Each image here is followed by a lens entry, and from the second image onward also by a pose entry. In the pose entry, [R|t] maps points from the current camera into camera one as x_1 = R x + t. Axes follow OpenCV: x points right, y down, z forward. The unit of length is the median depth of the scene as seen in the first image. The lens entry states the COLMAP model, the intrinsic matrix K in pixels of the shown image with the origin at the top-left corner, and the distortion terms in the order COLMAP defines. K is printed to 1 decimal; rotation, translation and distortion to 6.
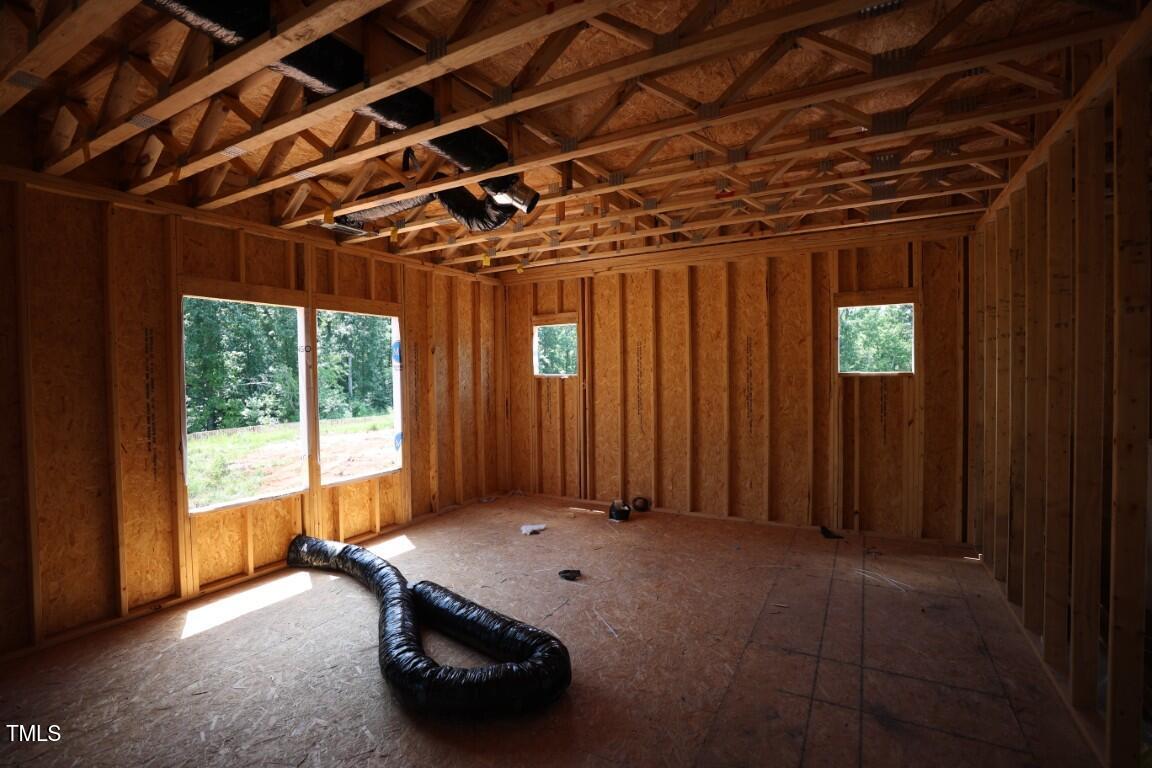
lens RADIAL K [[532.4, 0, 577.9], [0, 532.4, 381.9], [0, 0, 1]] dist [-0.001245, -0.000066]
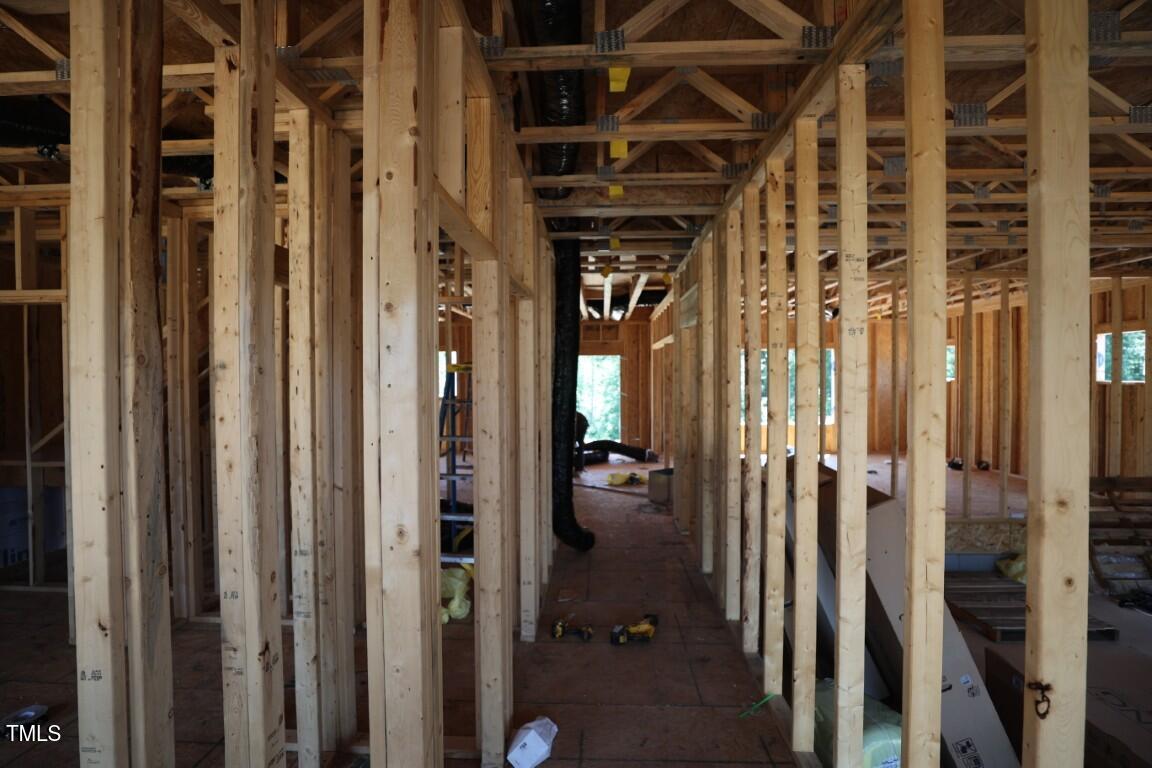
lens RADIAL K [[532.4, 0, 577.0], [0, 532.4, 383.4], [0, 0, 1]] dist [-0.001245, -0.000066]
pose [[0.413903, 0.028506, -0.909874, 1.137847], [-0.027215, 0.999450, 0.018933, -0.001547], [0.909914, 0.016926, 0.414451, -0.771659]]
